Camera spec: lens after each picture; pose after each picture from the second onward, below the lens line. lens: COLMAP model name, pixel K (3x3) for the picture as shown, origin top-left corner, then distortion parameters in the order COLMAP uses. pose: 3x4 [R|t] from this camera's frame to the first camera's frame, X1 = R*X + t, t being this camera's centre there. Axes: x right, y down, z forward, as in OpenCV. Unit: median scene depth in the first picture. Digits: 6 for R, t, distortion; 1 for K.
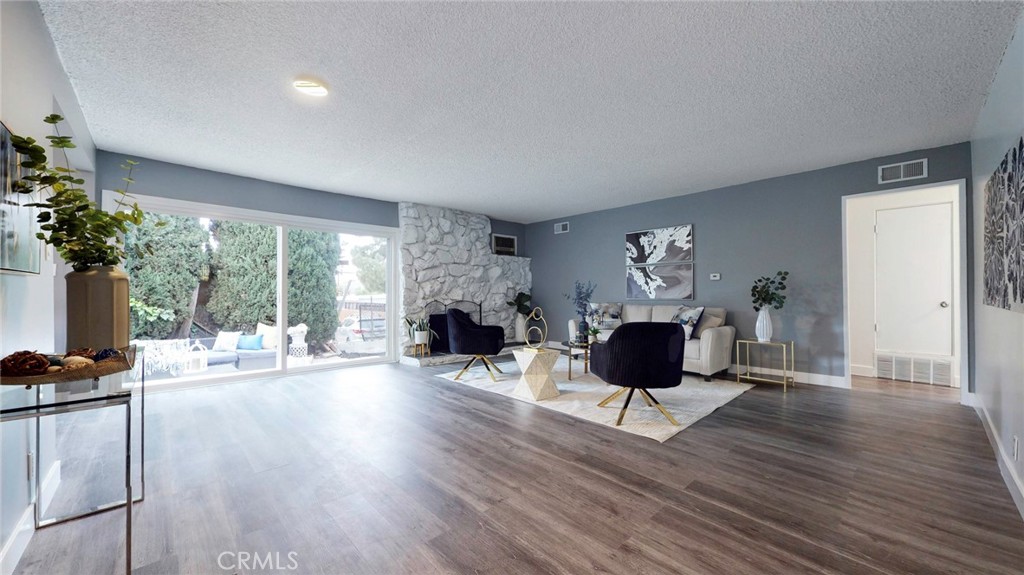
lens RADIAL K [[381.6, 0, 512.0], [0, 381.6, 287.5], [0, 0, 1]] dist [0.000646, -0.000061]
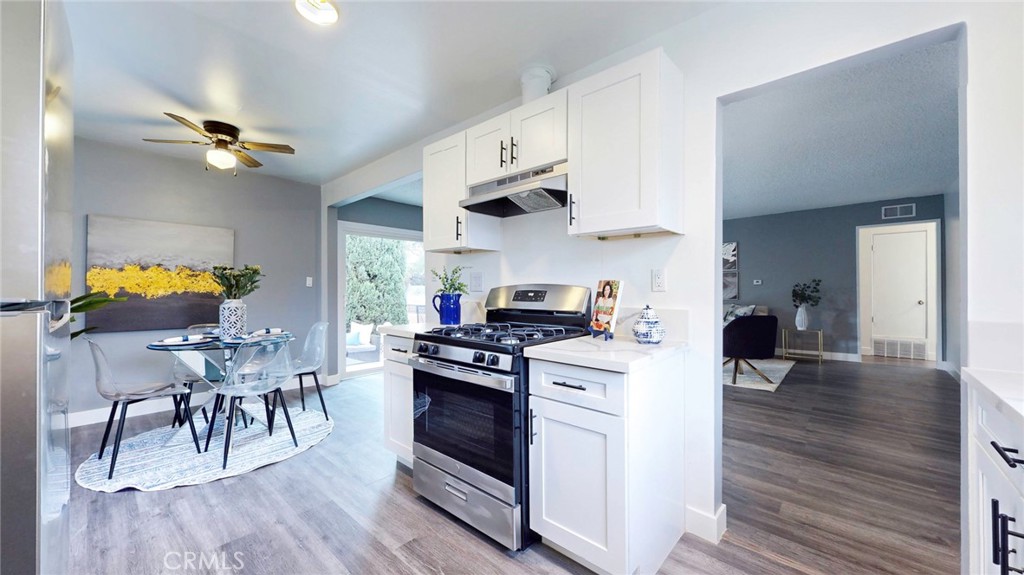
lens RADIAL K [[379.1, 0, 509.4], [0, 379.1, 288.2], [0, 0, 1]] dist [0.000477, -0.000381]
pose [[0.997186, -0.002785, 0.074912, -0.501091], [0.002587, 0.999993, 0.002752, -0.016485], [-0.074919, -0.002550, 0.997186, -0.293036]]
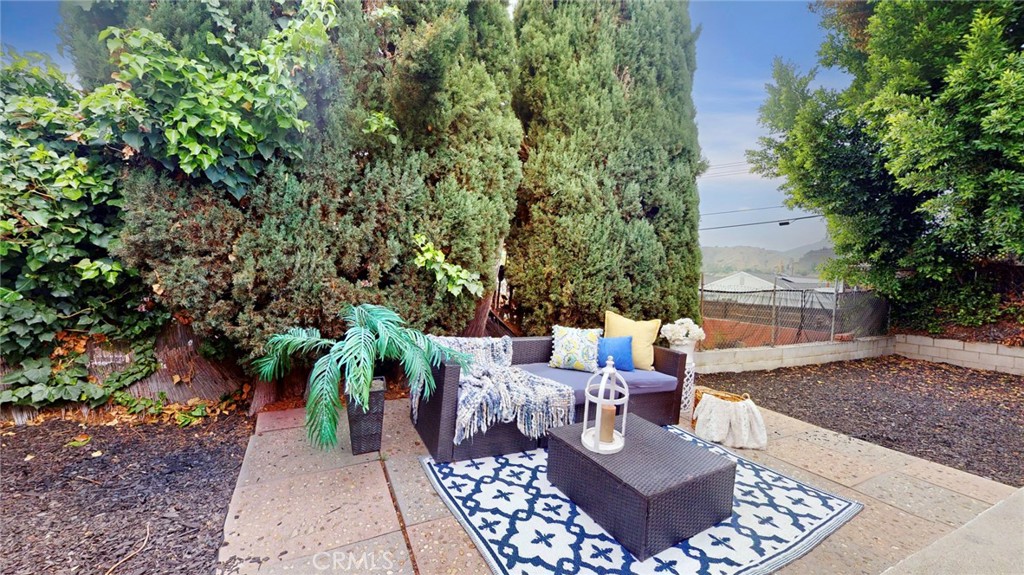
lens RADIAL K [[379.1, 0, 509.4], [0, 379.1, 288.2], [0, 0, 1]] dist [0.000477, -0.000381]
pose [[0.955097, 0.047217, -0.292506, -1.154761], [-0.039080, 0.998671, 0.033601, 0.094451], [0.293704, -0.020661, 0.955673, 0.900464]]
